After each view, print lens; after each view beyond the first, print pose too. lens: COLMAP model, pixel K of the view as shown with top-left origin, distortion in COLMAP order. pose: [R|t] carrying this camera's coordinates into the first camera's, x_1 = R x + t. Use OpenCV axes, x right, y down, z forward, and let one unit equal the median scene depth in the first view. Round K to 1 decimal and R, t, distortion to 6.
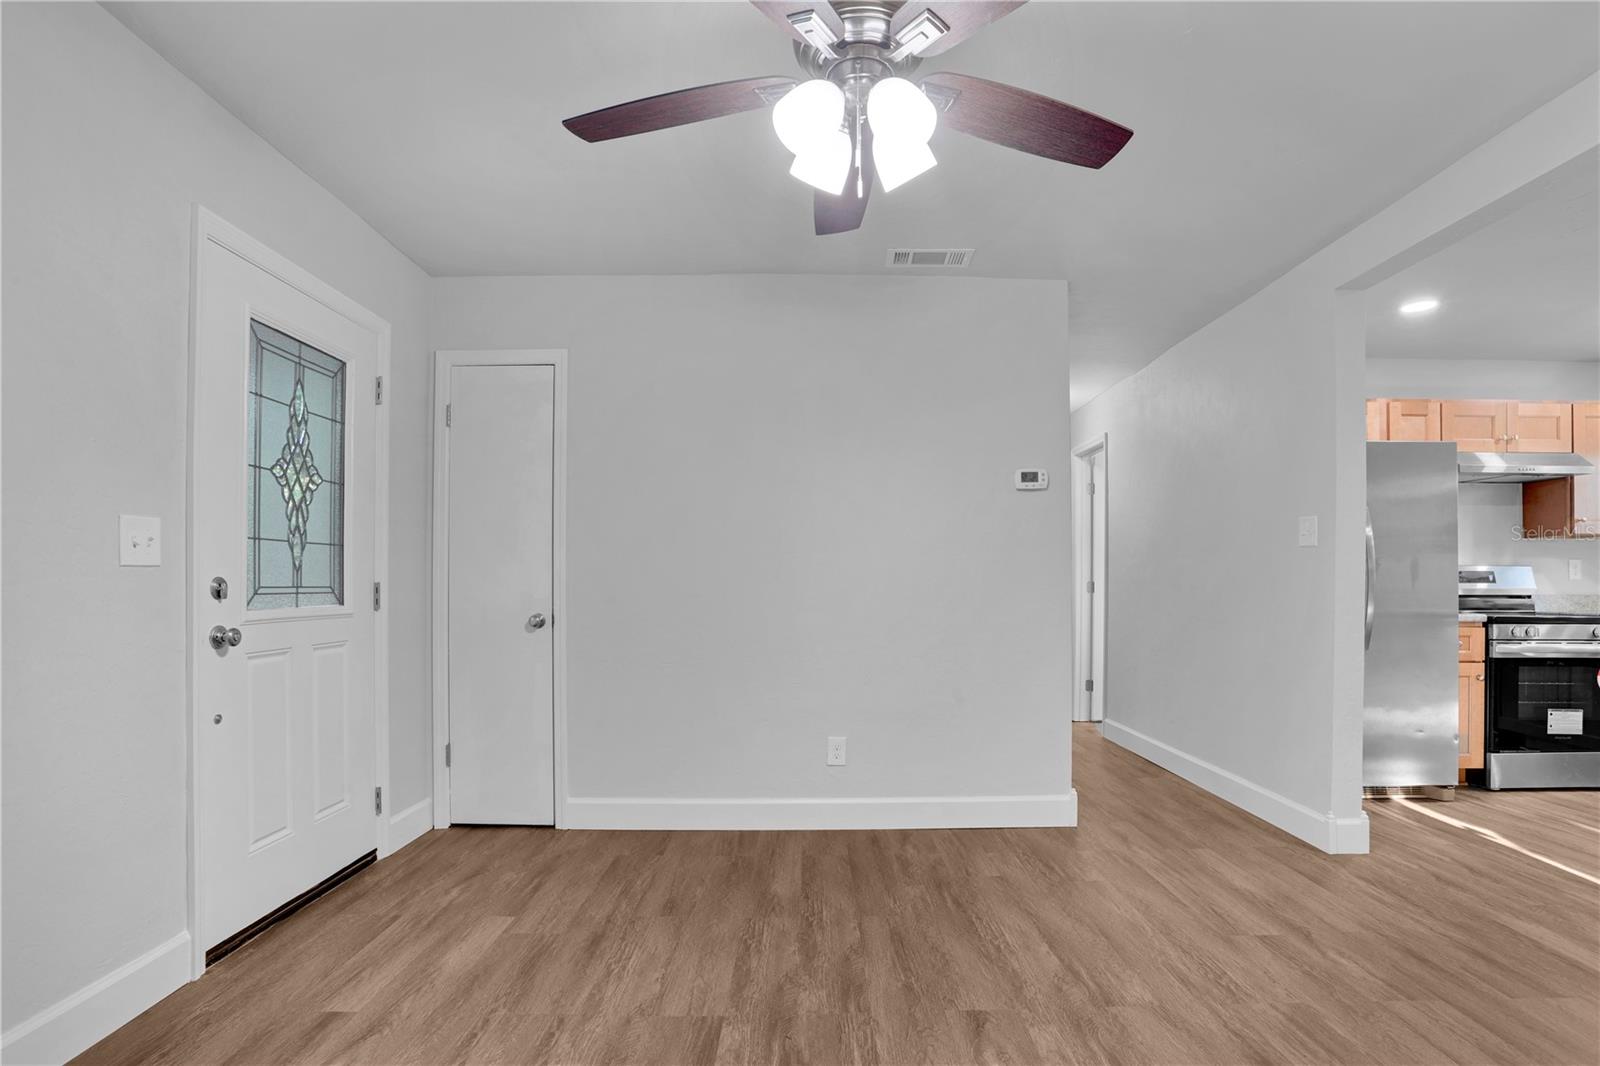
lens RADIAL K [[831.0, 0, 827.0], [0, 831.0, 579.9], [0, 0, 1]] dist [-0.089353, 0.050535]
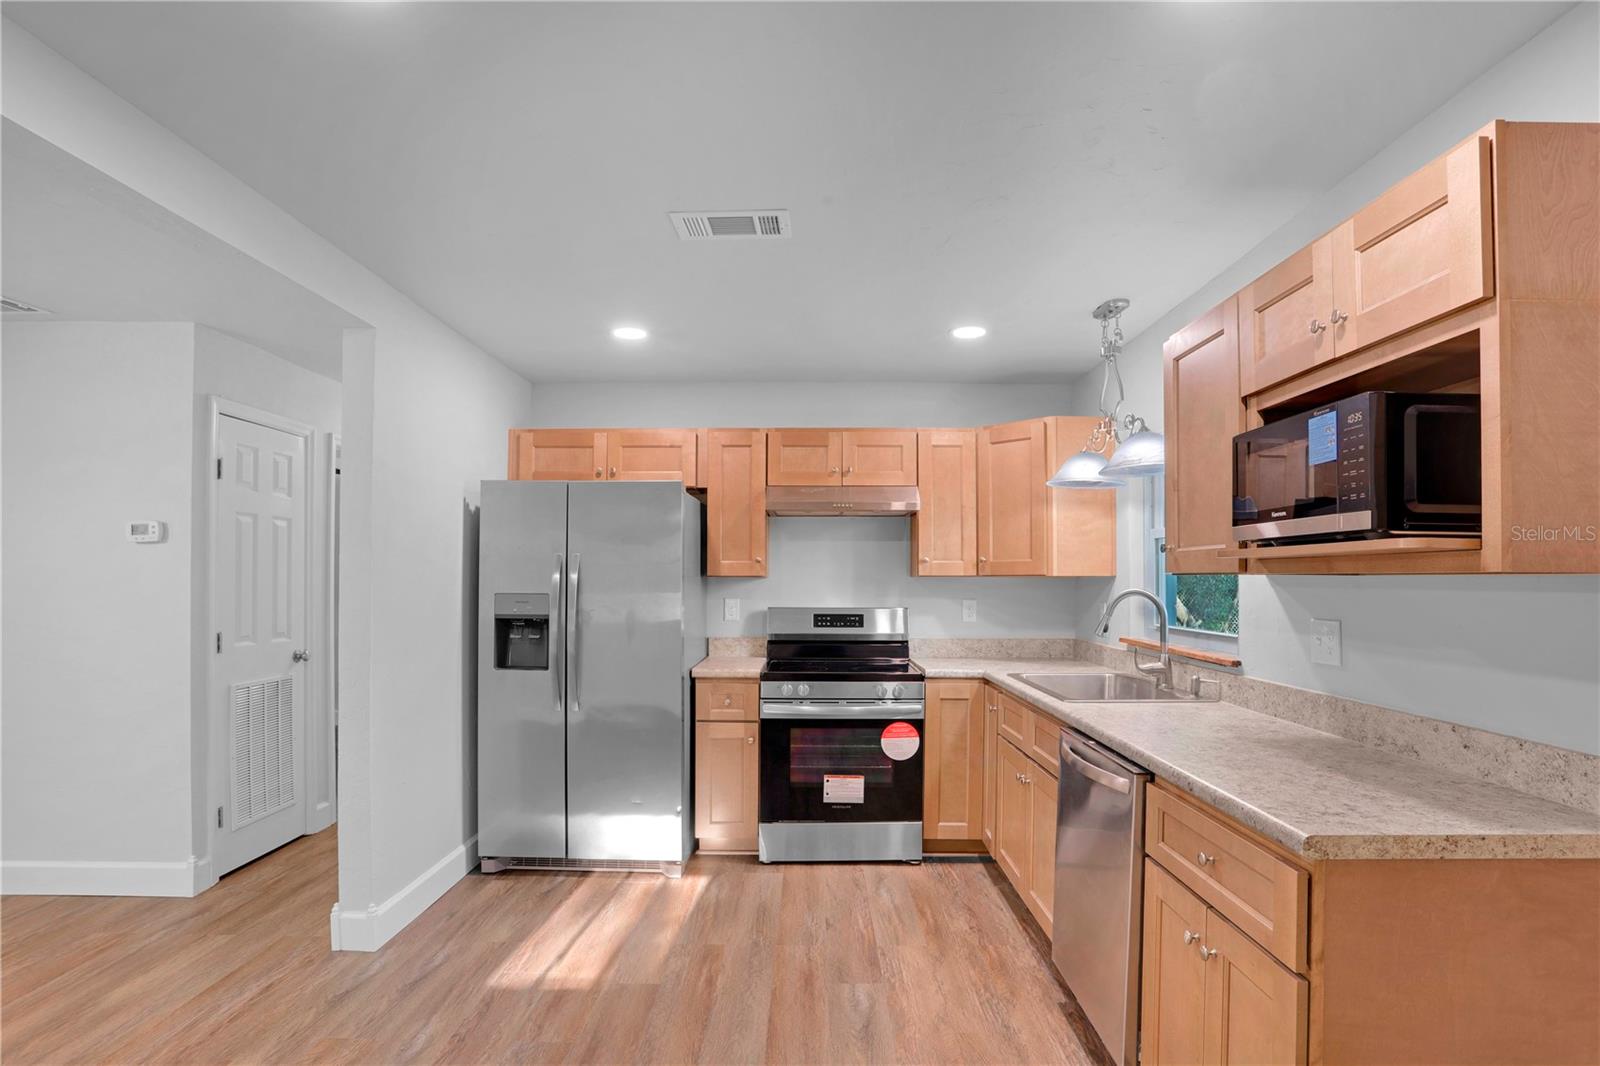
lens RADIAL K [[804.1, 0, 826.3], [0, 804.1, 571.5], [0, 0, 1]] dist [-0.079955, 0.031849]
pose [[0.999974, 0.001410, -0.007071, 1.170999], [-0.001425, 0.999997, -0.002103, -0.084147], [0.007068, 0.002113, 0.999973, 0.127087]]
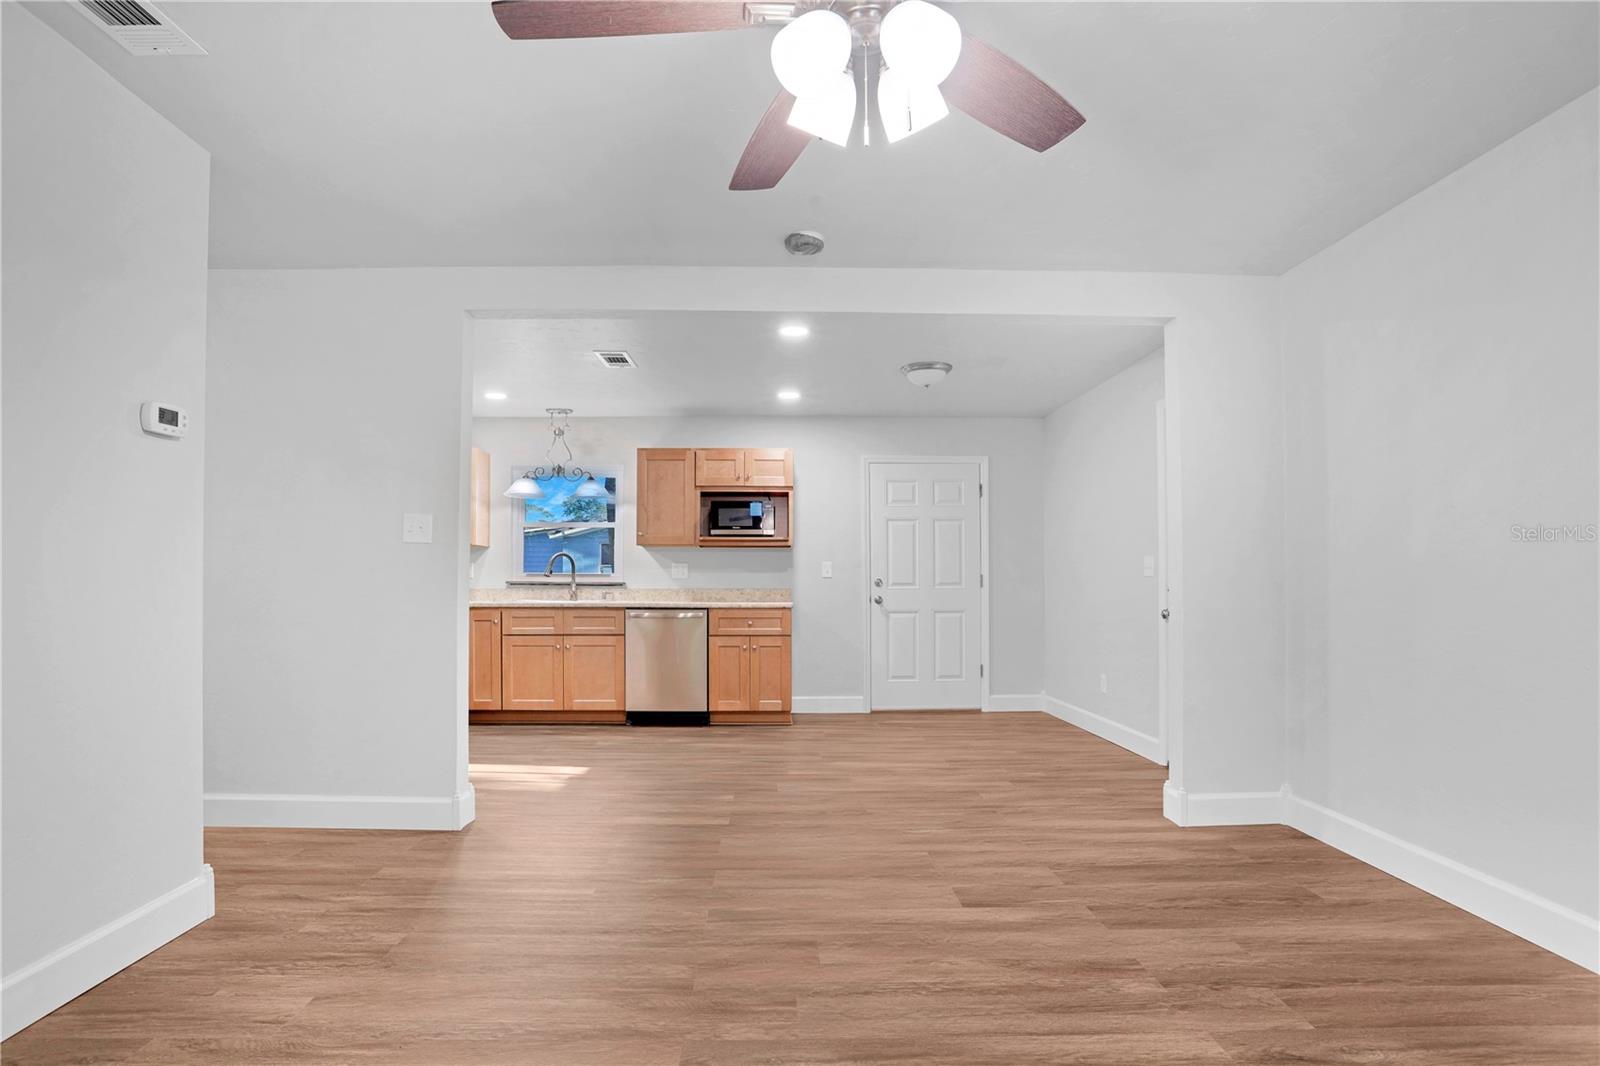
lens RADIAL K [[794.3, 0, 765.0], [0, 794.3, 570.6], [0, 0, 1]] dist [-0.020329, 0.000196]
pose [[0.018794, 0.015030, 0.999710, -0.421529], [-0.009683, 0.999843, -0.014850, 0.004511], [-0.999776, -0.009401, 0.018936, 0.564576]]
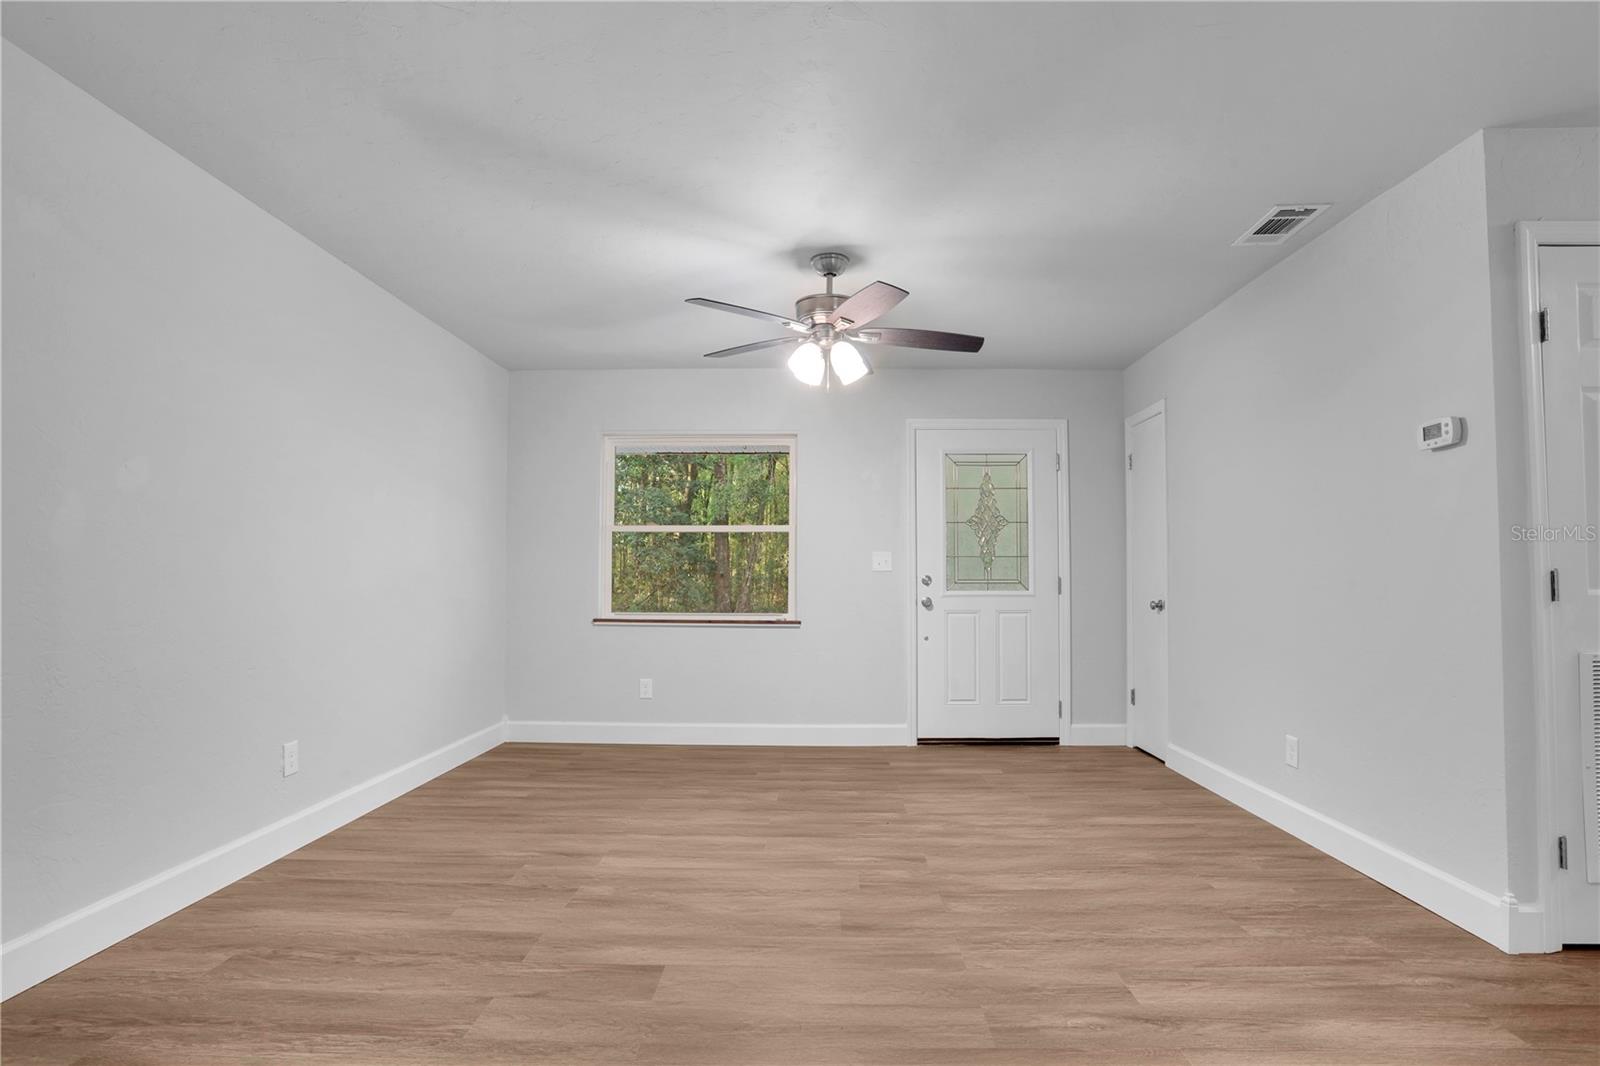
lens RADIAL K [[788.8, 0, 795.7], [0, 788.8, 549.5], [0, 0, 1]] dist [-0.068714, 0.028160]
pose [[-0.043838, -0.035354, -0.998413, 1.051059], [0.005679, 0.999349, -0.035636, 0.000255], [0.999023, -0.007232, -0.043608, 0.519049]]
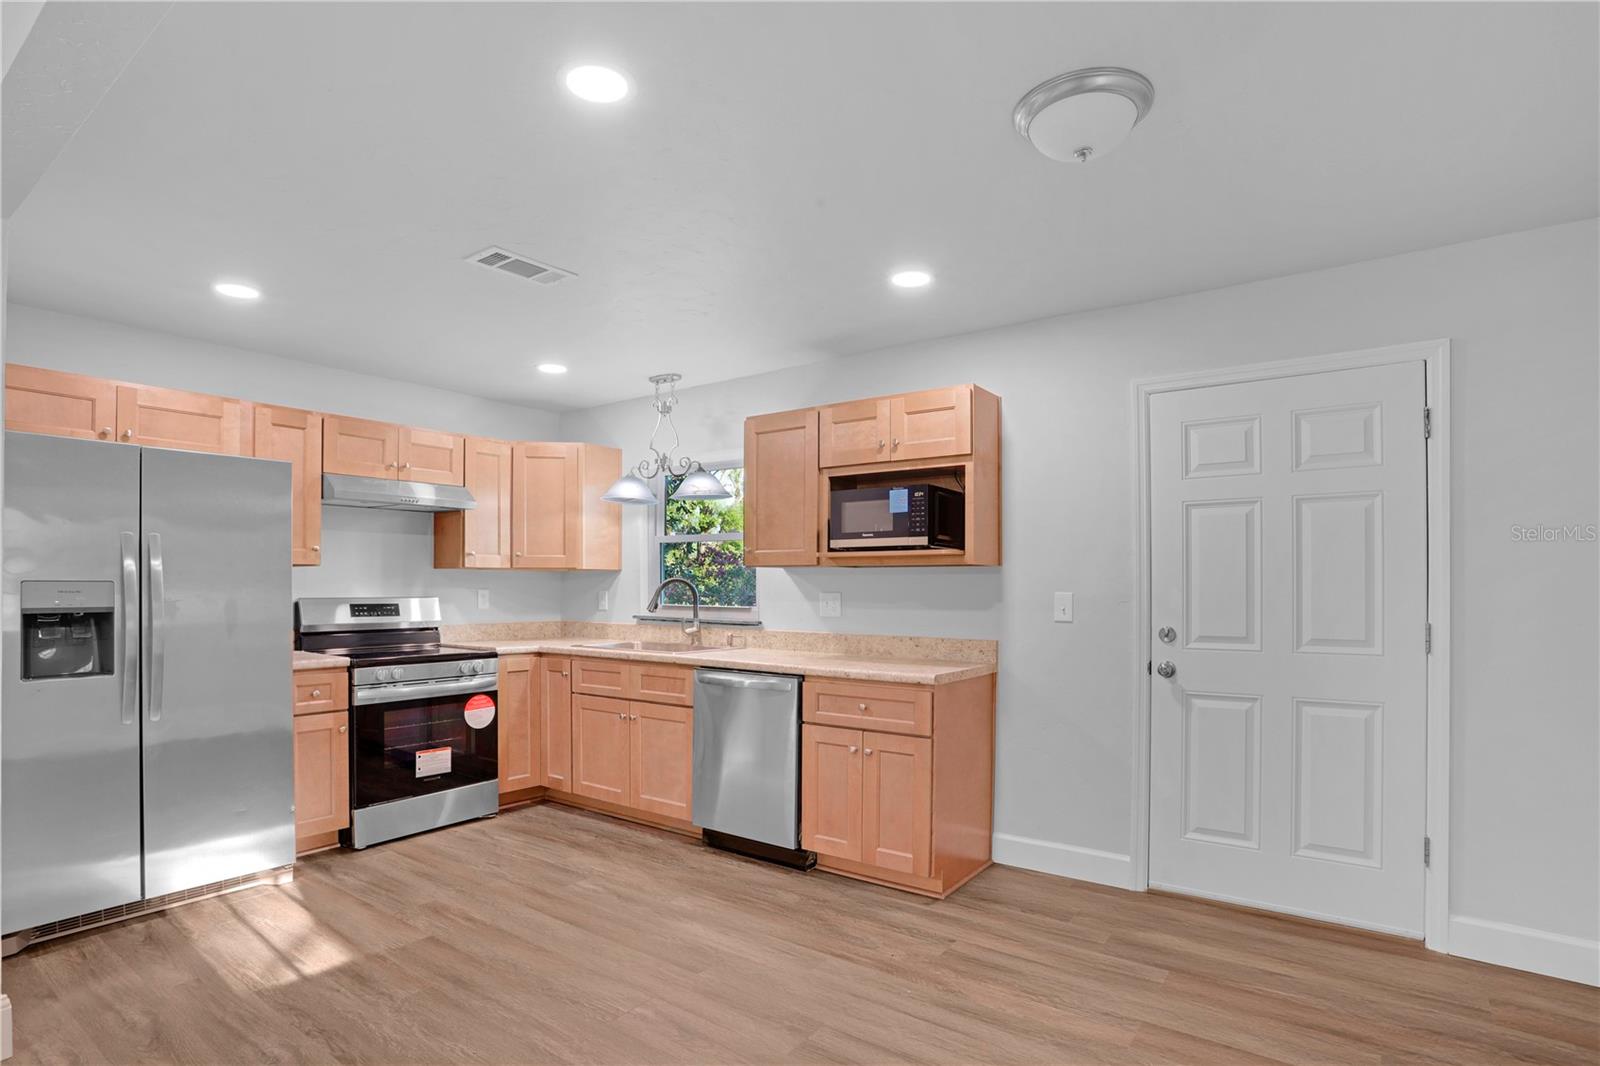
lens RADIAL K [[807.0, 0, 793.8], [0, 807.0, 582.1], [0, 0, 1]] dist [-0.075055, 0.048272]
pose [[0.602914, 0.003797, 0.797797, 0.533134], [-0.008702, 0.999960, 0.001817, -0.061531], [-0.797758, -0.008038, 0.602924, 0.082847]]
